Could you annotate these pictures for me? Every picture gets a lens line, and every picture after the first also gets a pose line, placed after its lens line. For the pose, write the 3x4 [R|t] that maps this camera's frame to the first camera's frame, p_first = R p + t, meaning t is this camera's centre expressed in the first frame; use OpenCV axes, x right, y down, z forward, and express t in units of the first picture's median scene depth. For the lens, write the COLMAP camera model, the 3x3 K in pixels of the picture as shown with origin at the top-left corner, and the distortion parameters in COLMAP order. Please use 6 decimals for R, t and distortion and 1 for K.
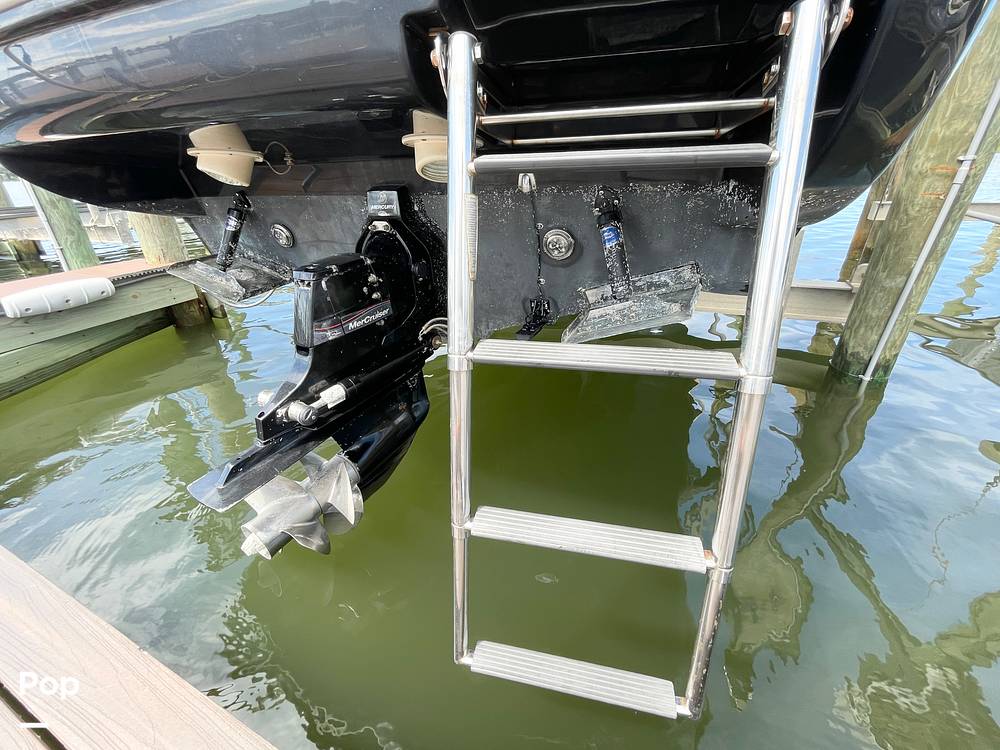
lens RADIAL K [[408.4, 0, 504.0], [0, 408.4, 374.4], [0, 0, 1]] dist [-0.002349, -0.000571]
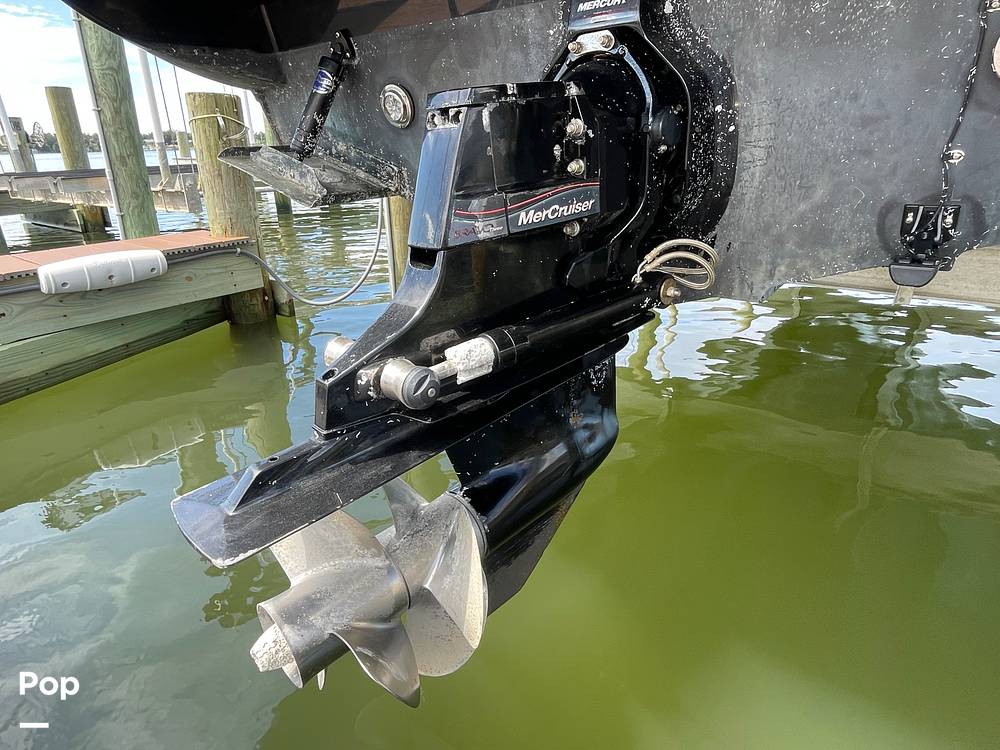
lens RADIAL K [[594.0, 0, 500.0], [0, 594.0, 375.0], [0, 0, 1]] dist [0.012550, 0.000499]
pose [[0.964706, 0.101398, -0.243024, -0.208698], [-0.122522, 0.989748, -0.073403, 0.112549], [0.233089, 0.100588, 0.967239, 0.335560]]
